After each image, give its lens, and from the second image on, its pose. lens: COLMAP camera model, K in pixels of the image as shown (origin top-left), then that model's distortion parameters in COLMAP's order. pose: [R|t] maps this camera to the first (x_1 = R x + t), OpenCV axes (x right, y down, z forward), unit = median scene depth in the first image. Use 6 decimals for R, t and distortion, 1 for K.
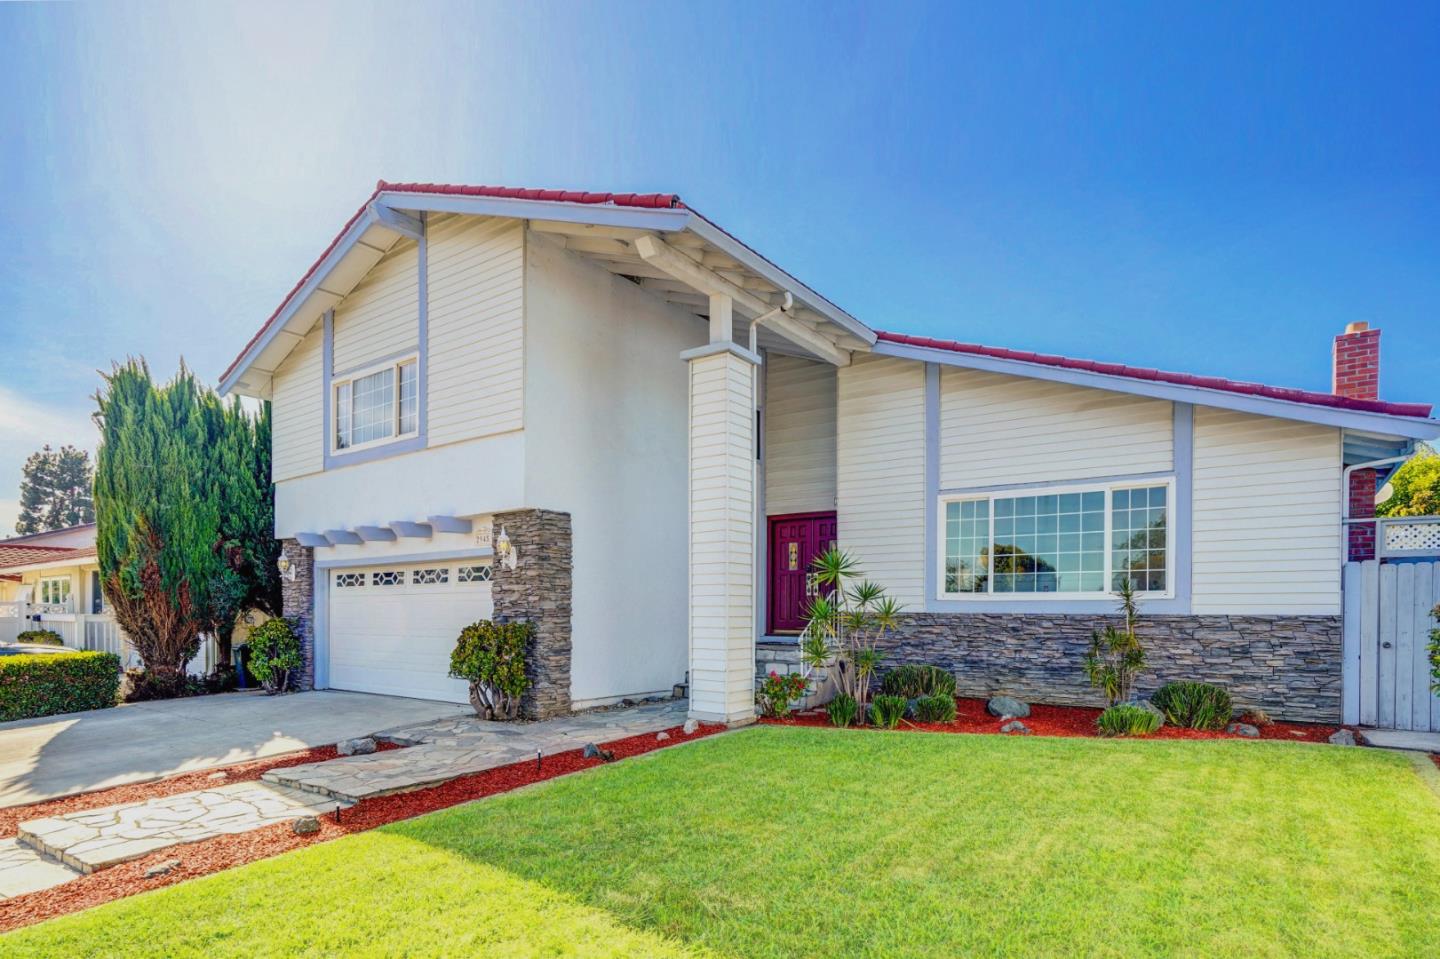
lens RADIAL K [[805.1, 0, 717.4], [0, 805.1, 620.4], [0, 0, 1]] dist [0.000040, 0.000180]
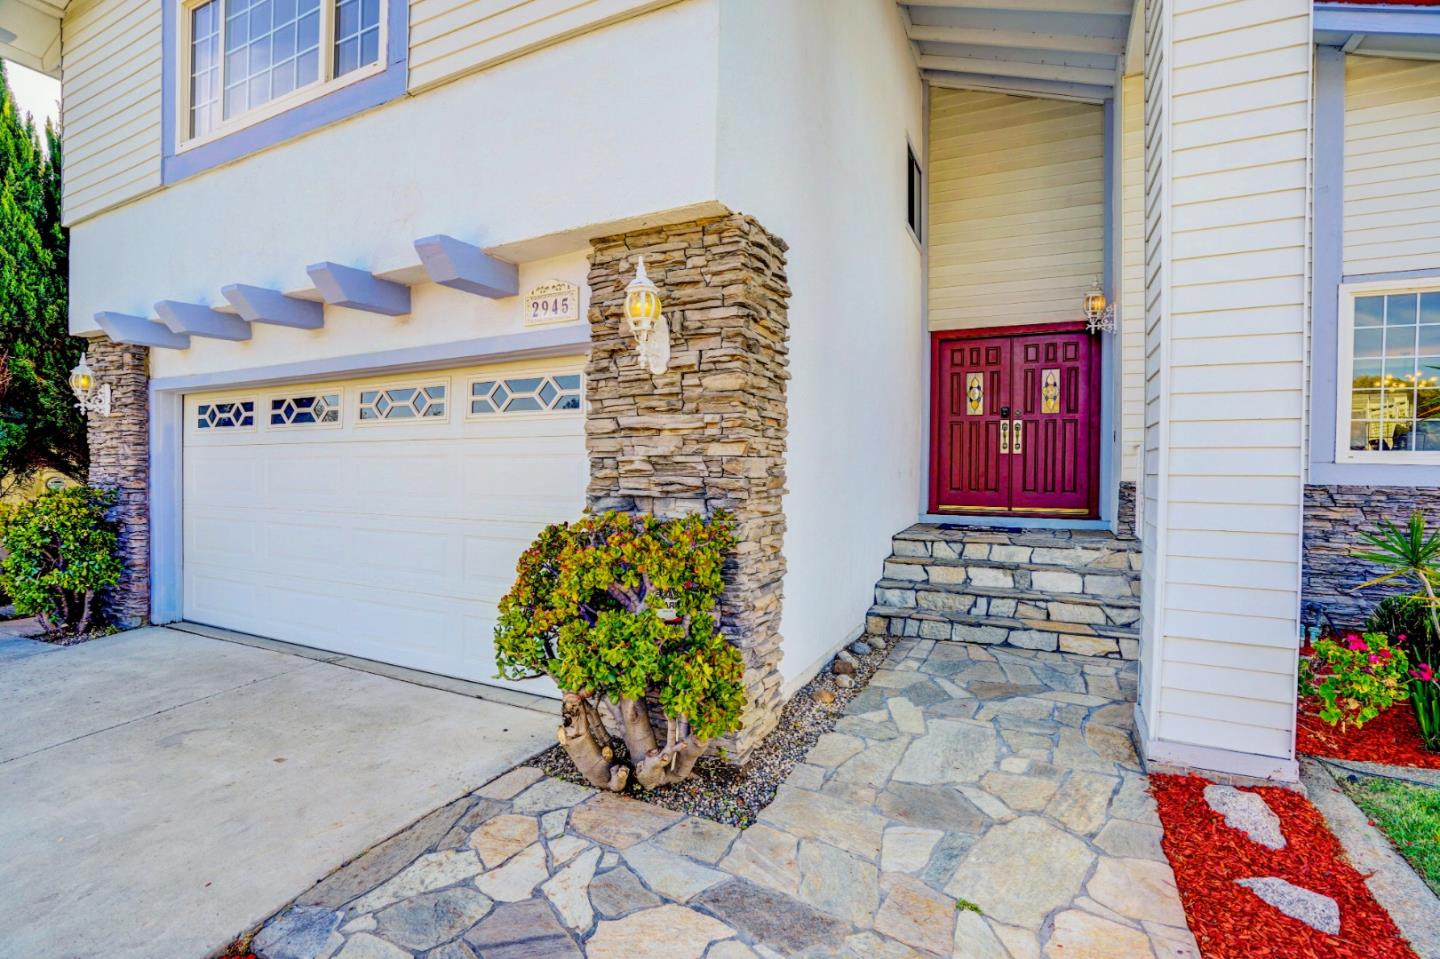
lens RADIAL K [[680.3, 0, 723.5], [0, 680.3, 481.4], [0, 0, 1]] dist [-0.051155, 0.021012]
pose [[0.983775, 0.003003, 0.179382, -0.252591], [-0.004103, 0.999975, 0.005764, -0.012758], [-0.179360, -0.006406, 0.983763, 0.607440]]
